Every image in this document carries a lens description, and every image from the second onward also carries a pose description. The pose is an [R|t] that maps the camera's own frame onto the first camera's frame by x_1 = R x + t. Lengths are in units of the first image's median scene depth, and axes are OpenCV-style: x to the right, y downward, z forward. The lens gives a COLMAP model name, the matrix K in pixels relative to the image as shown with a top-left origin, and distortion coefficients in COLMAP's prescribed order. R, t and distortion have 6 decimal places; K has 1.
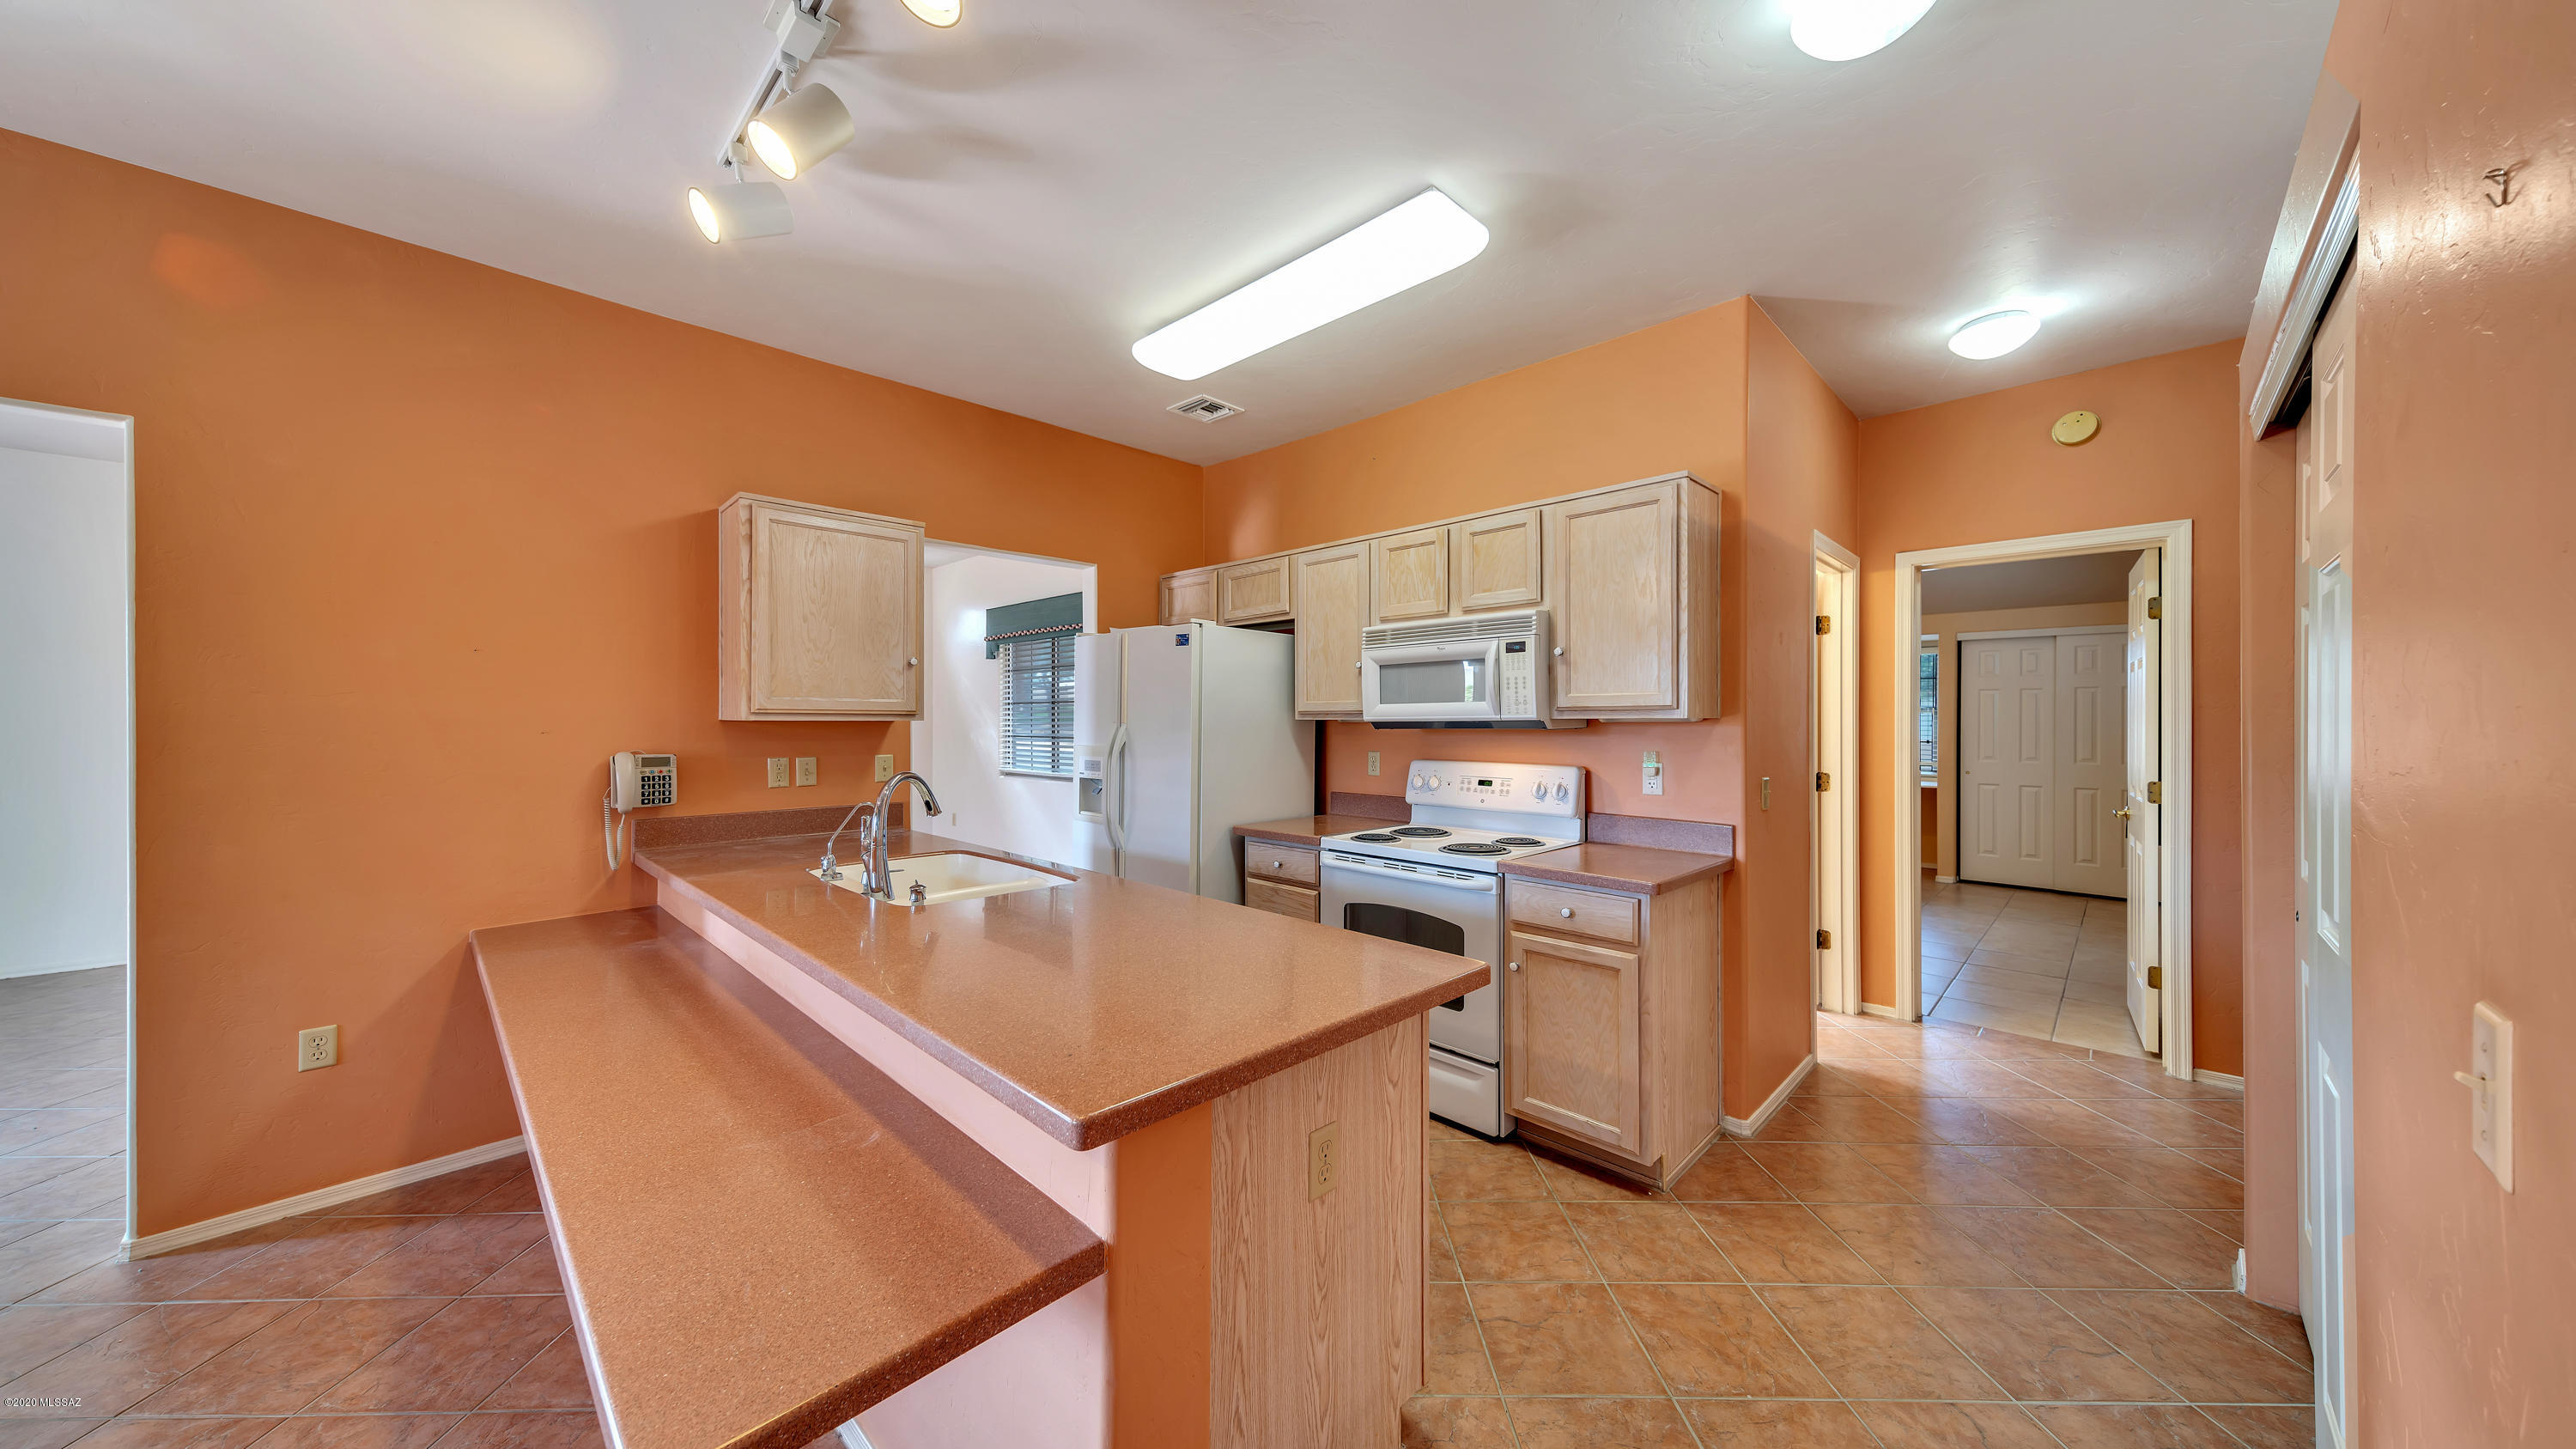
lens RADIAL K [[857.1, 0, 1298.8], [0, 857.1, 717.9], [0, 0, 1]] dist [0.012469, -0.000562]
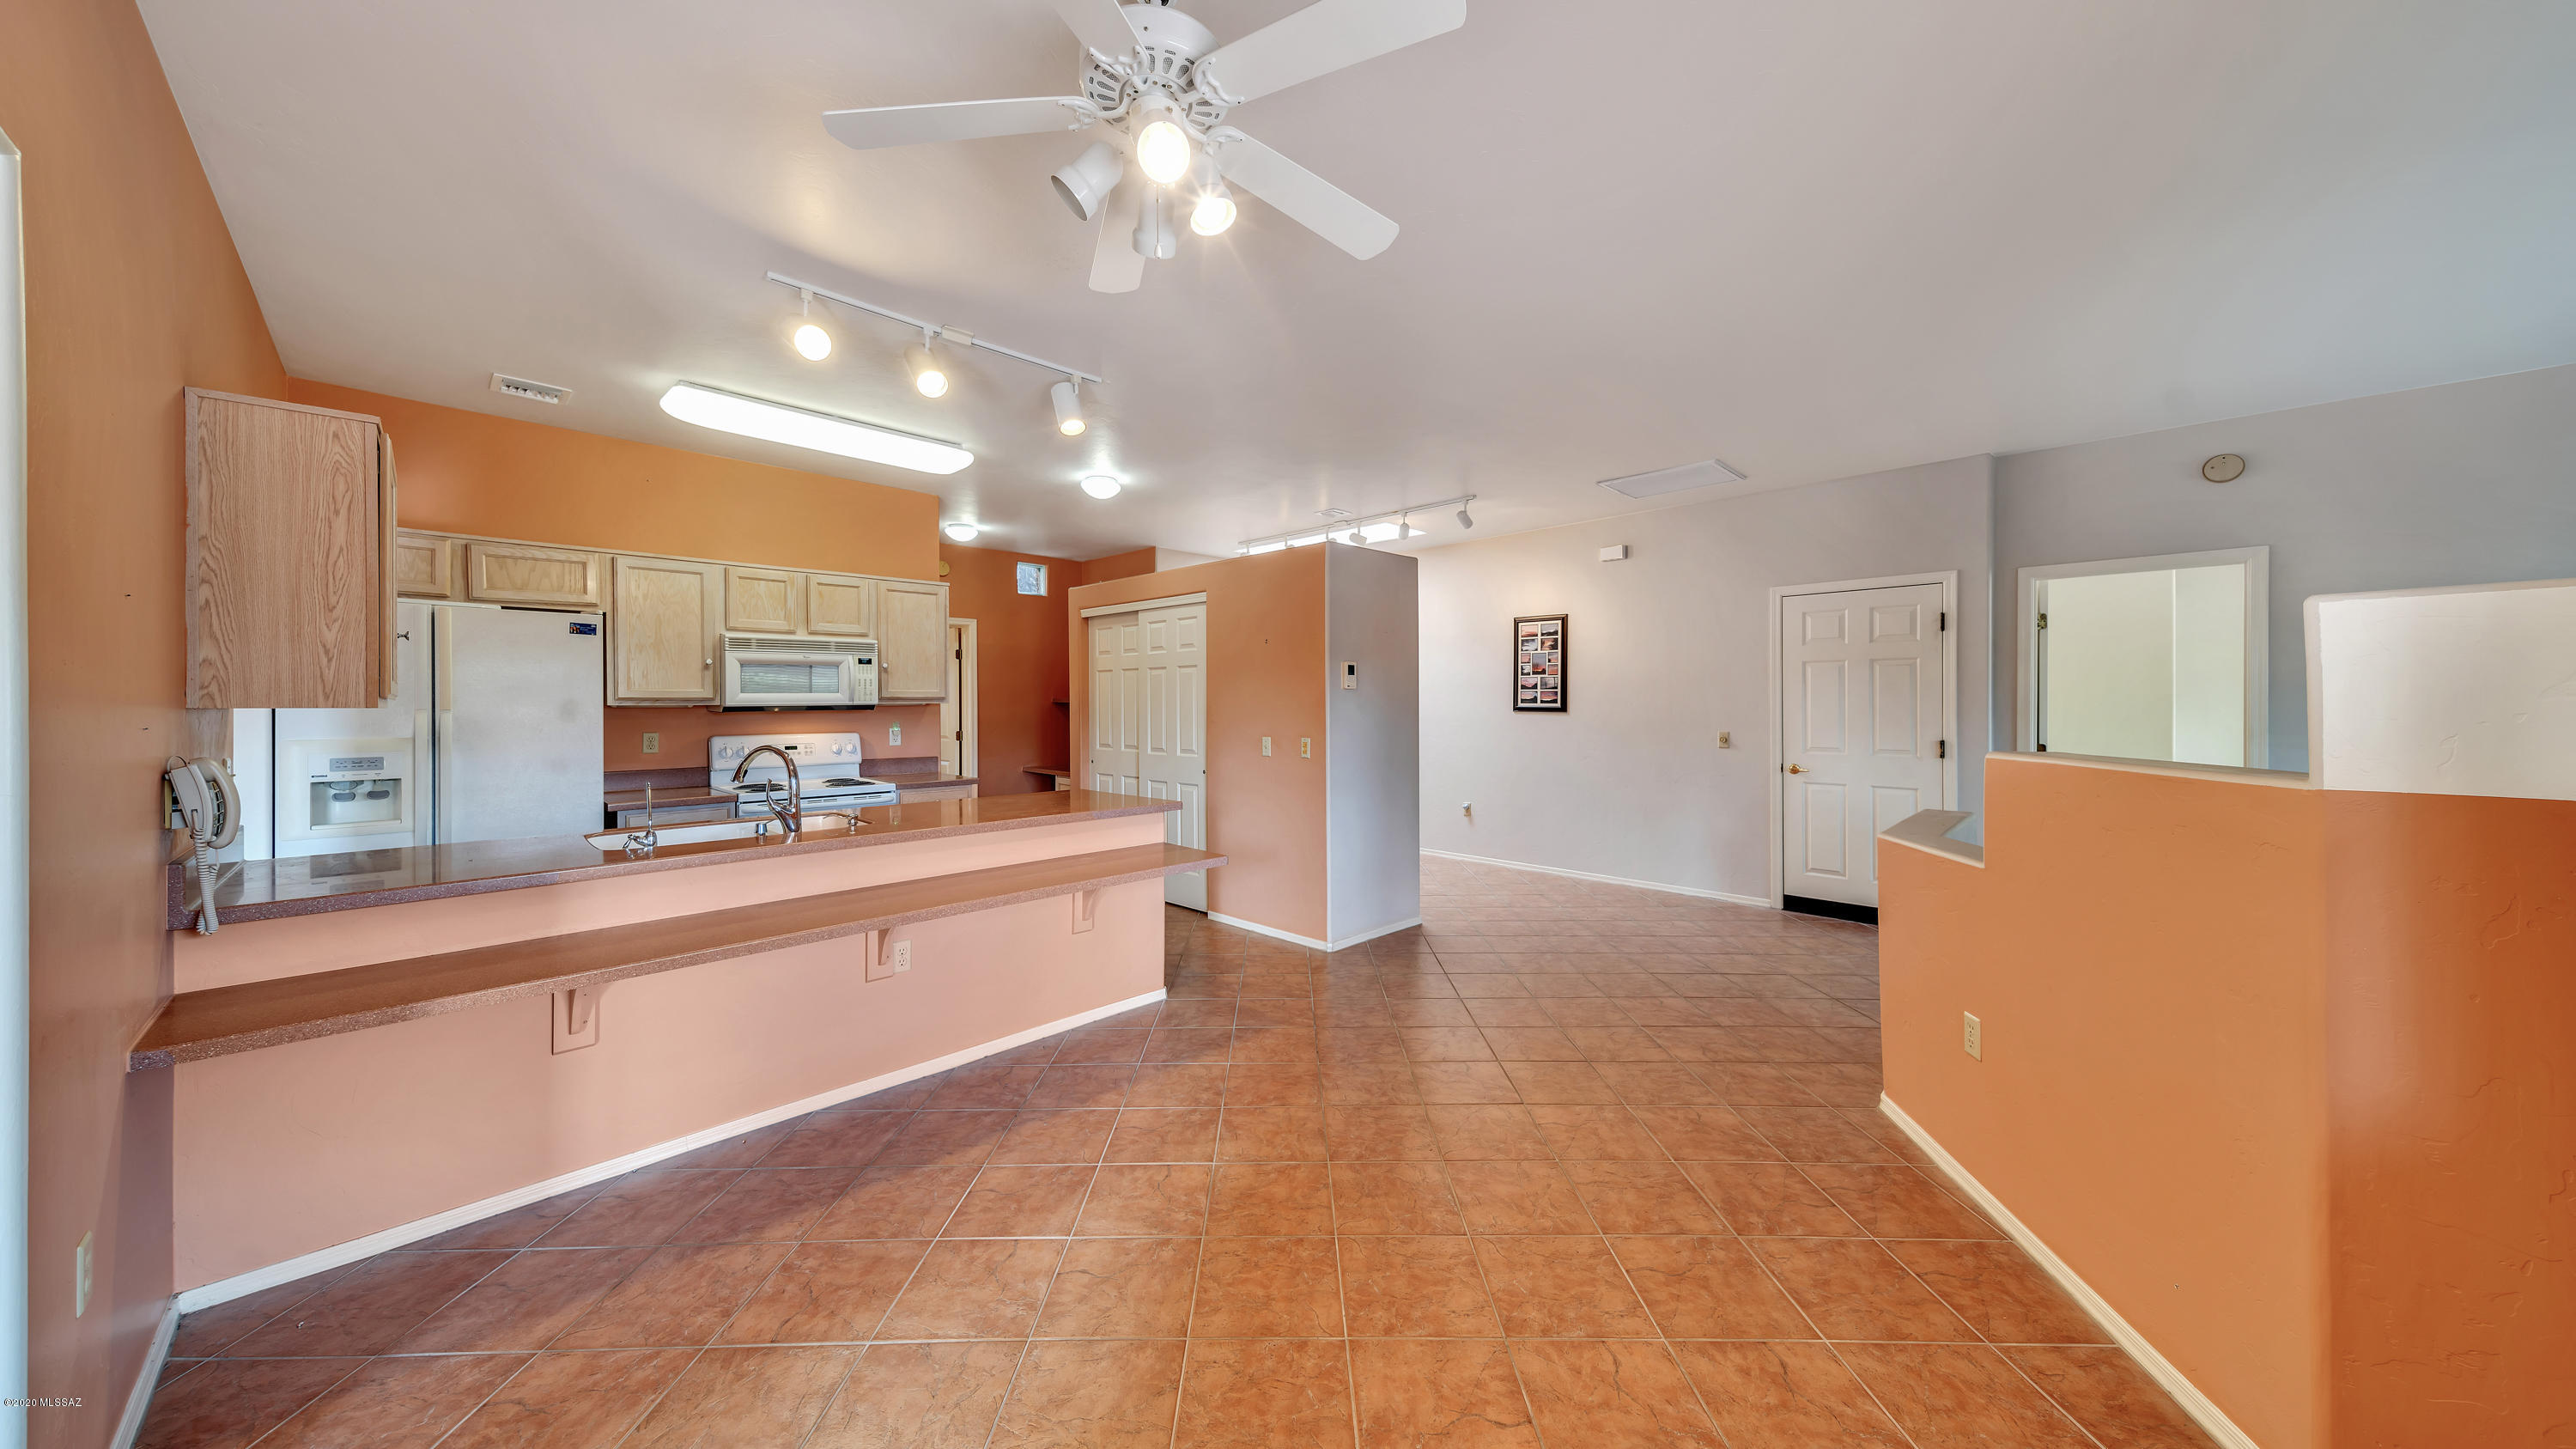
lens RADIAL K [[830.2, 0, 1281.8], [0, 830.2, 705.6], [0, 0, 1]] dist [0.010573, -0.000043]
pose [[0.021586, -0.004068, 0.999759, -1.314077], [0.001140, 0.999991, 0.004045, -0.001053], [-0.999766, 0.001052, 0.021591, 0.145045]]
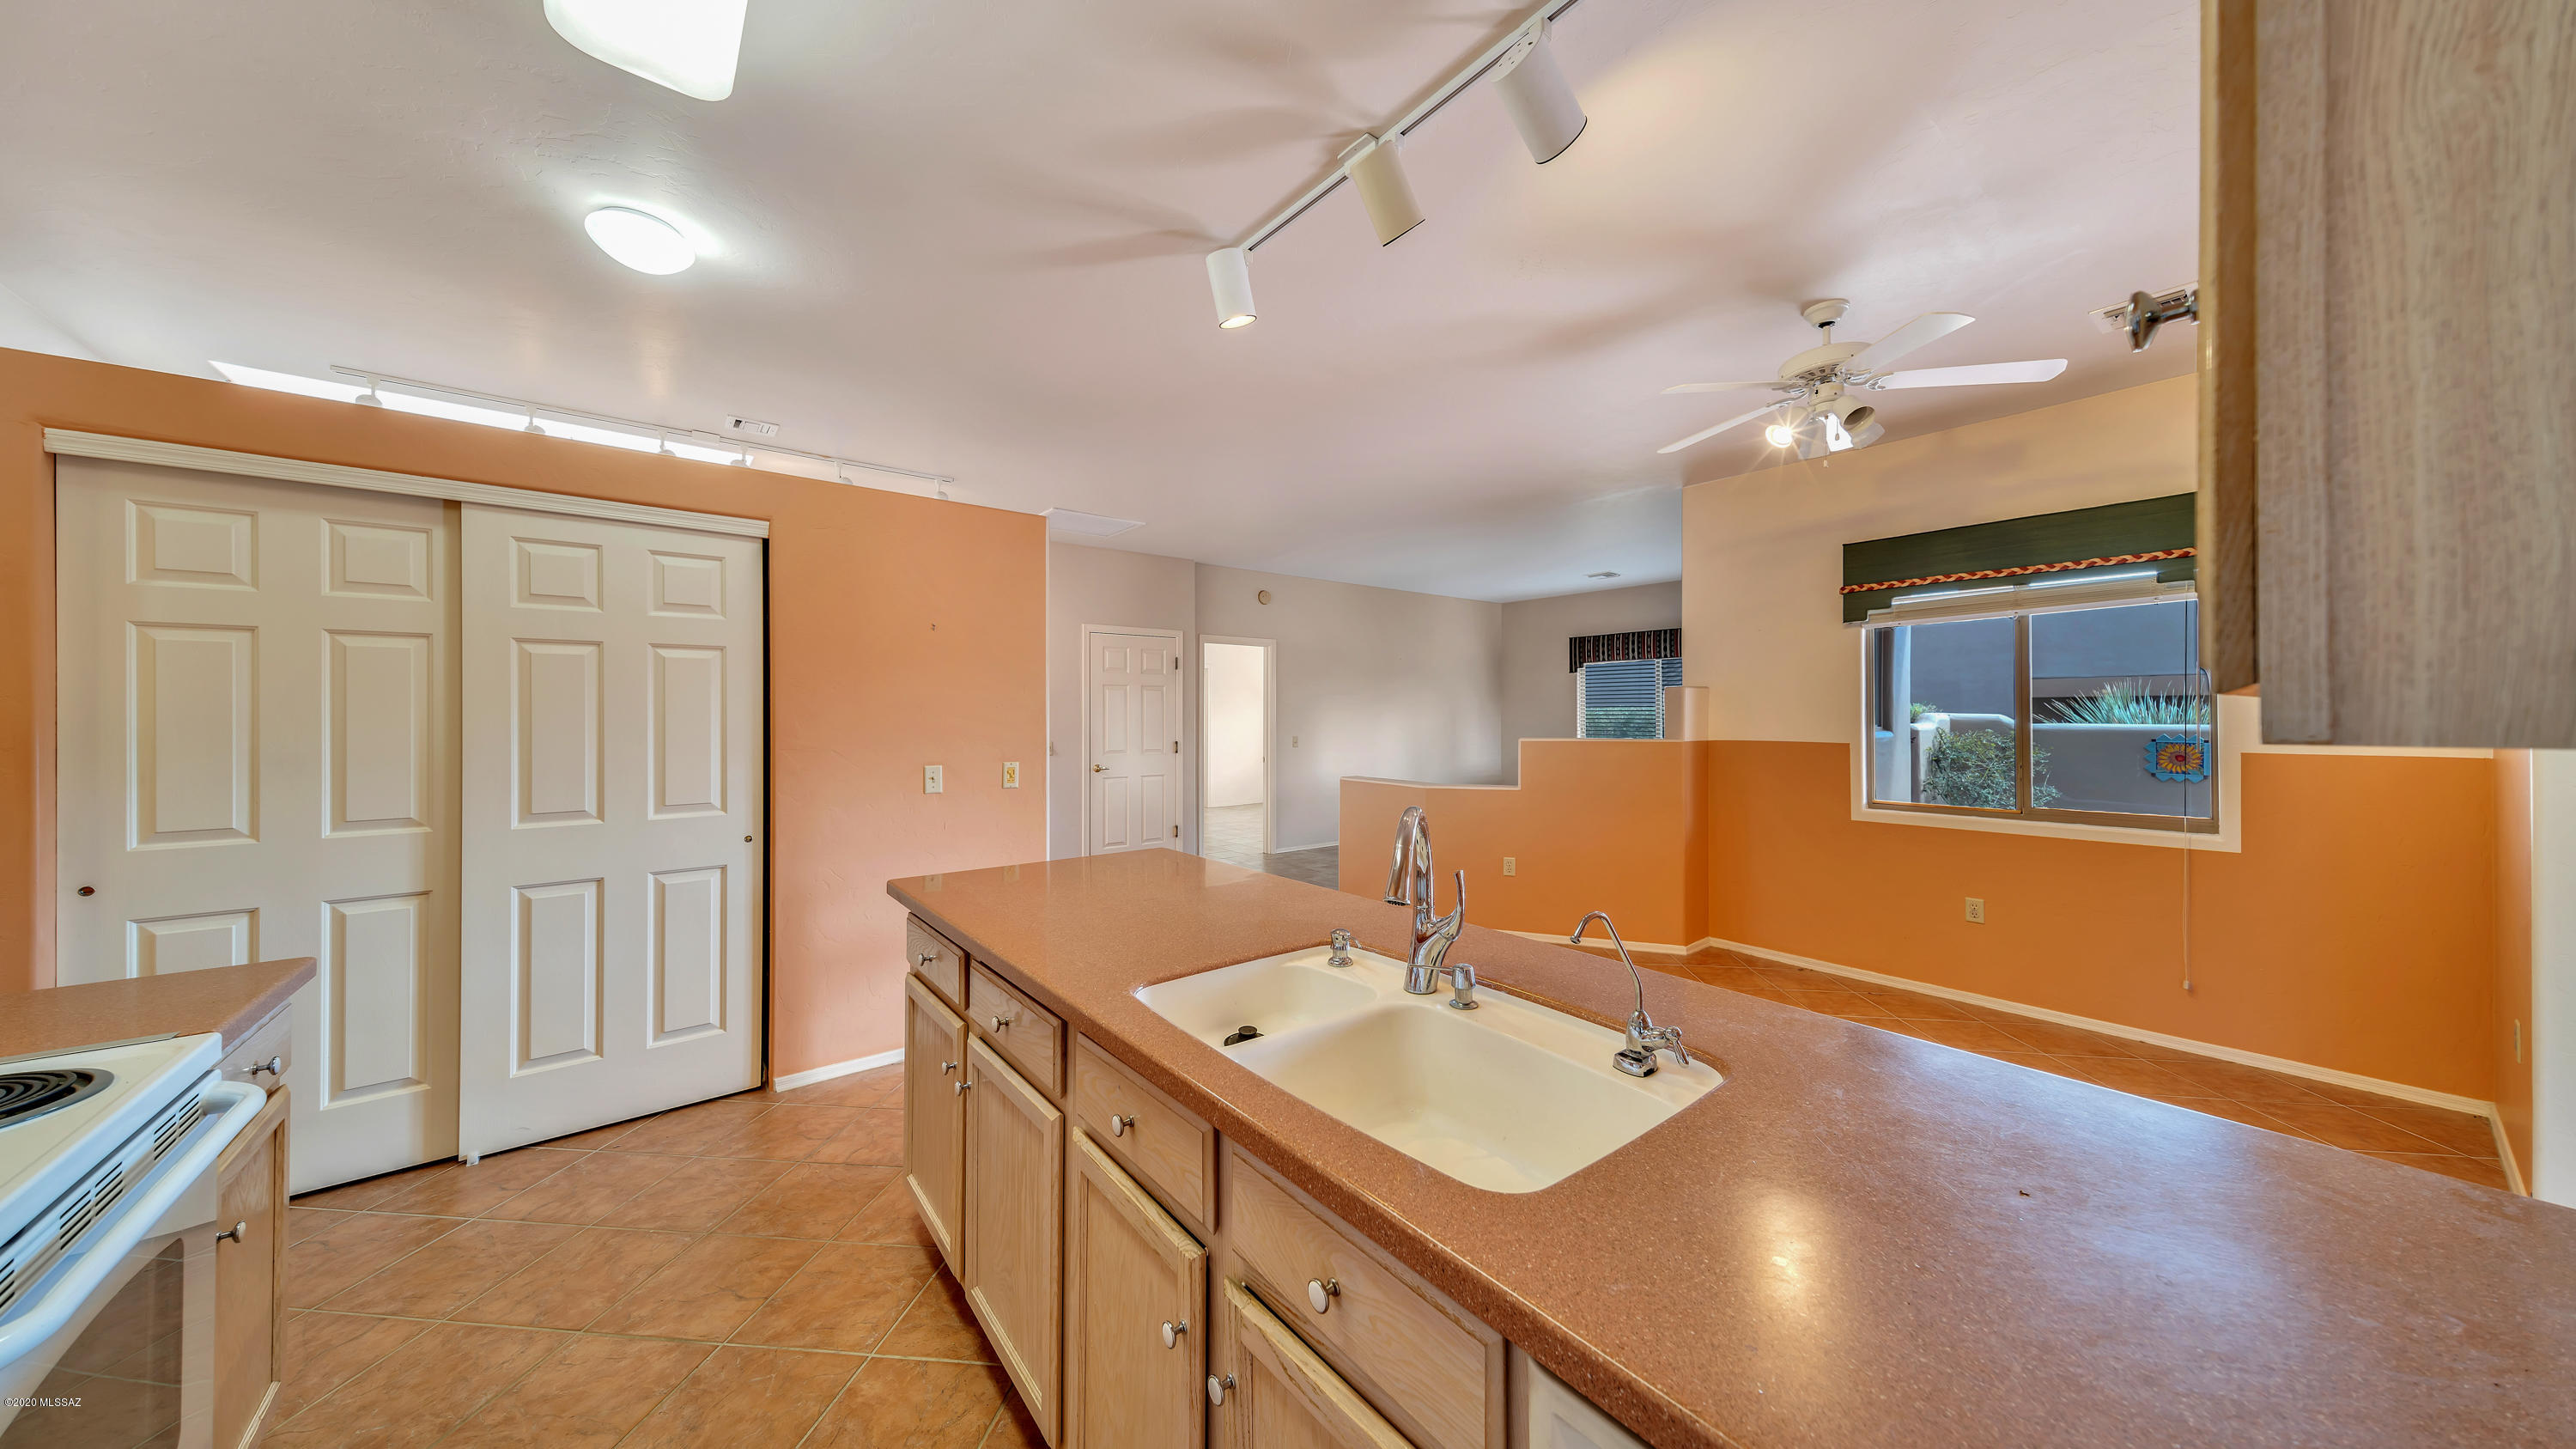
lens RADIAL K [[830.2, 0, 1281.8], [0, 830.2, 720.7], [0, 0, 1]] dist [0.010573, -0.000043]
pose [[-0.988243, -0.001481, 0.152881, -0.353913], [-0.000979, 0.999994, 0.003358, 0.002135], [-0.152885, 0.003169, -0.988239, 1.211481]]
